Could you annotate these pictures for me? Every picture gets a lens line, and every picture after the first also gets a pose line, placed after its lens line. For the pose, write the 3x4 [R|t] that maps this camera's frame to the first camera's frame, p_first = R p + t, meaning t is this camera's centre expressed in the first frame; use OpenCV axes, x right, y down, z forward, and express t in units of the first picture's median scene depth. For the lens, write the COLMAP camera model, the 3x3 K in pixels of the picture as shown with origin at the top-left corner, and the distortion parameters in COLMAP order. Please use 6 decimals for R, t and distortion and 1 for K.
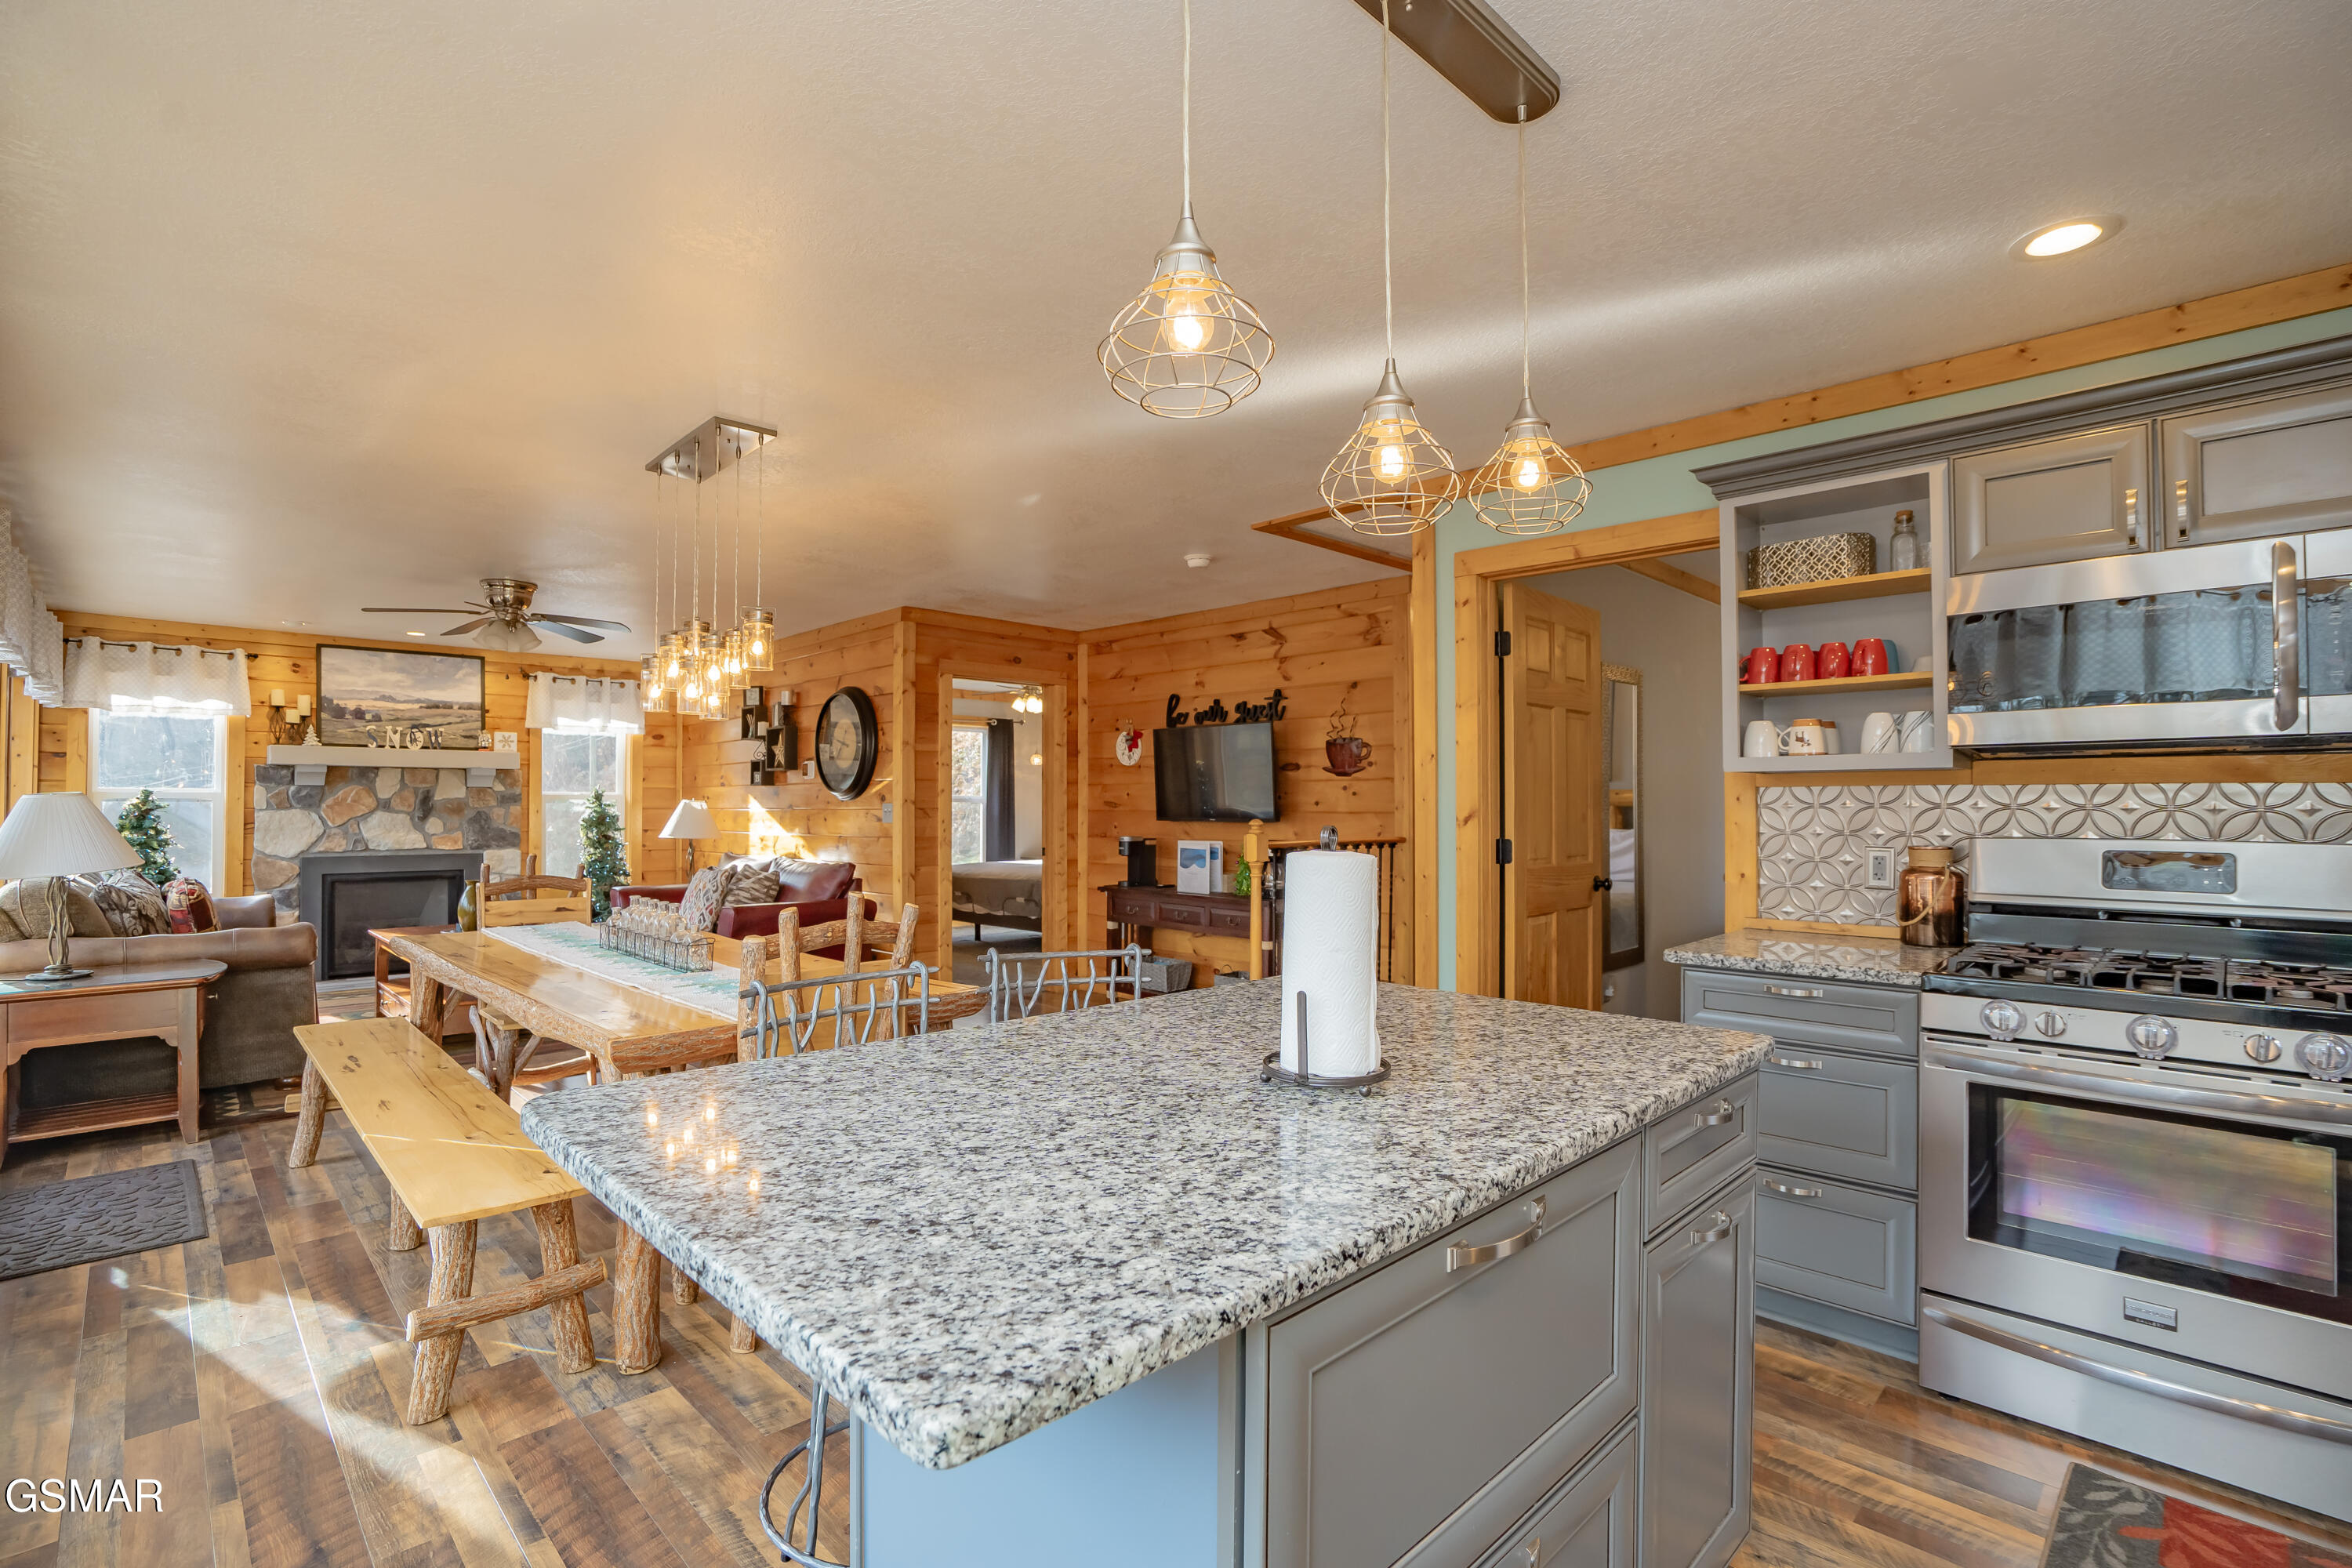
lens RADIAL K [[1080.0, 0, 1176.1], [0, 1080.0, 796.4], [0, 0, 1]] dist [-0.034159, 0.004674]
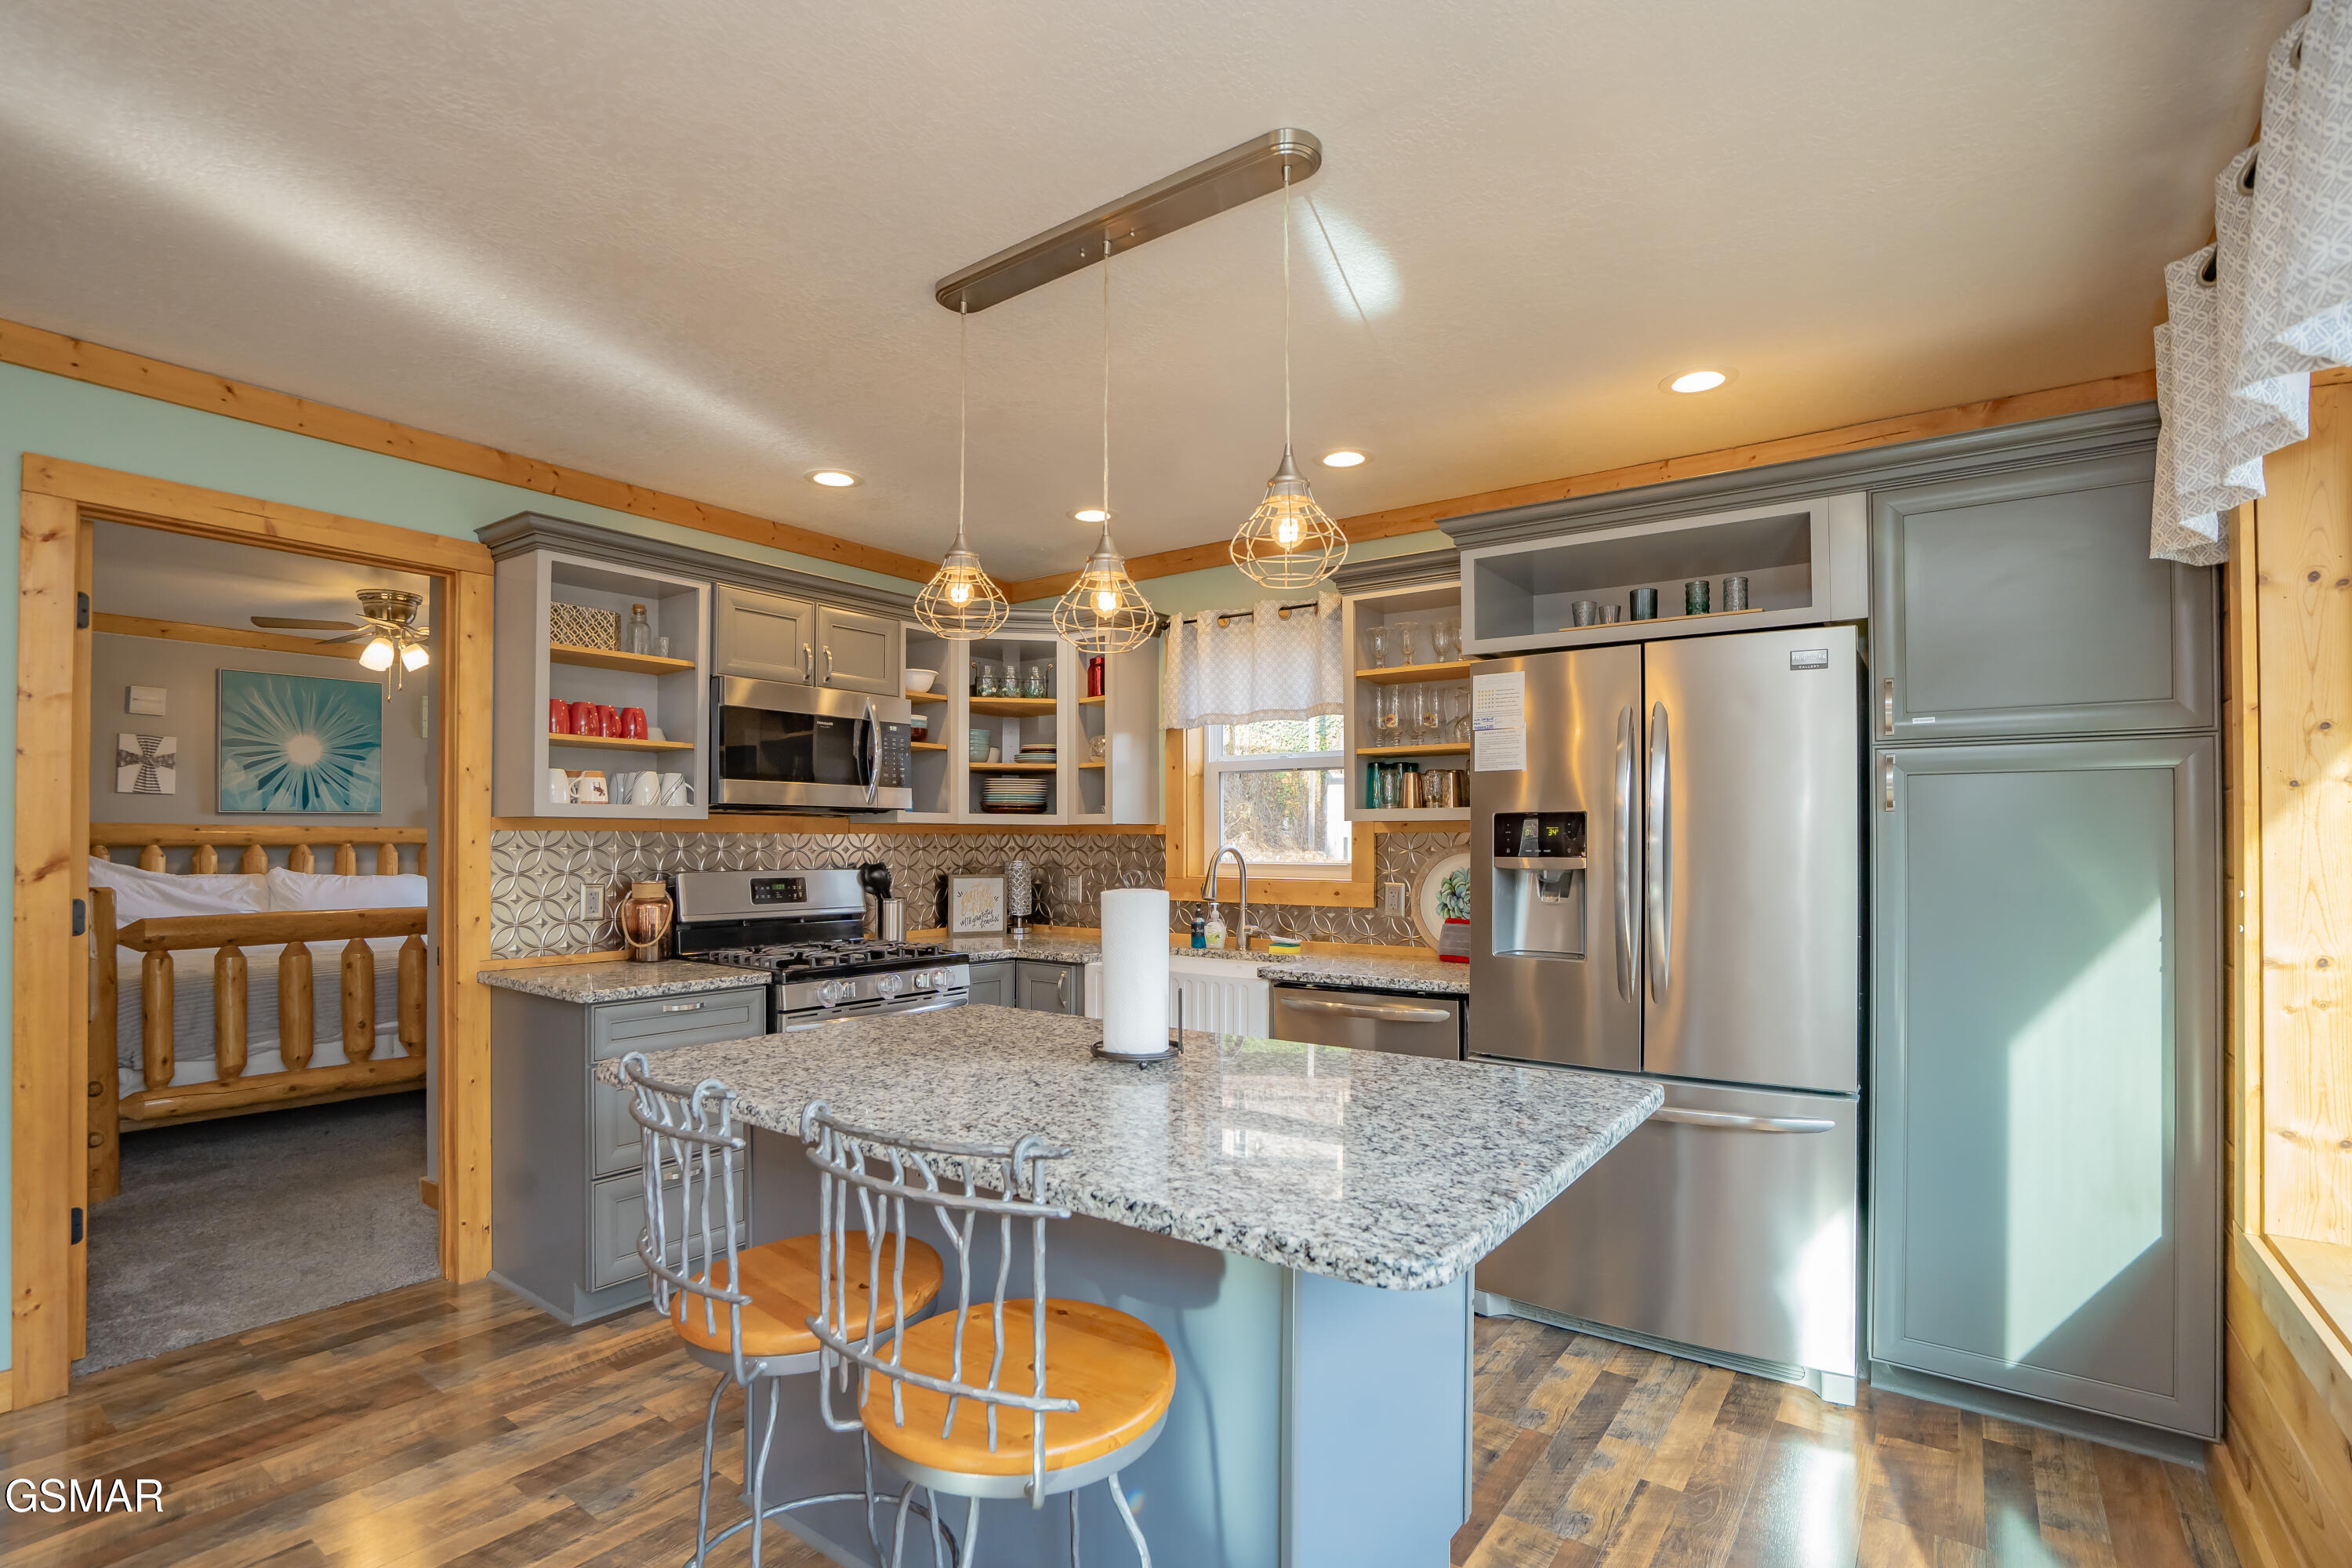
lens RADIAL K [[1080.0, 0, 1165.5], [0, 1080.0, 823.9], [0, 0, 1]] dist [-0.034159, 0.004674]
pose [[-0.149611, 0.015442, 0.988624, -1.423369], [-0.008619, 0.999820, -0.016922, -0.008662], [-0.988707, -0.011052, -0.149451, 1.383208]]
